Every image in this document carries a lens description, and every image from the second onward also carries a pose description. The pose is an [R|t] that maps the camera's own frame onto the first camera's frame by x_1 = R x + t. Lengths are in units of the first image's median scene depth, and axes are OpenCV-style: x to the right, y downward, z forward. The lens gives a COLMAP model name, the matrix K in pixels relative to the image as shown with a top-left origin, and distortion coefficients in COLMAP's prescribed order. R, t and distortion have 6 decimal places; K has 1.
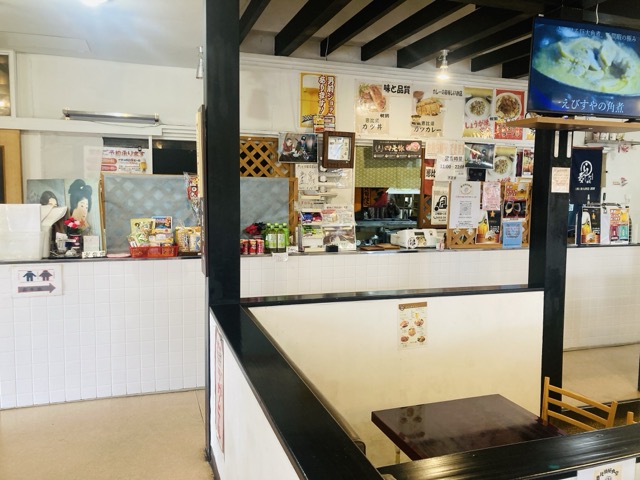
lens RADIAL K [[523.0, 0, 320.8], [0, 523.0, 236.3], [0, 0, 1]] dist [0.008213, -0.001868]
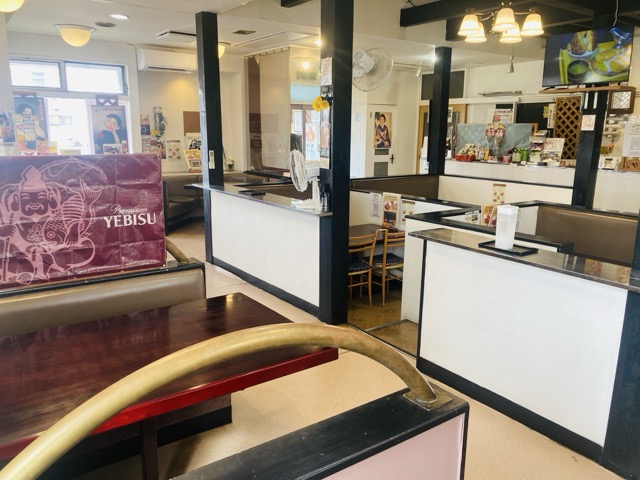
lens RADIAL K [[523.0, 0, 319.5], [0, 523.0, 242.4], [0, 0, 1]] dist [0.008213, -0.001868]
pose [[0.292685, 0.190135, -0.937115, 1.411190], [-0.080844, 0.981443, 0.173880, 0.034969], [0.952785, 0.024868, 0.302624, -0.237482]]
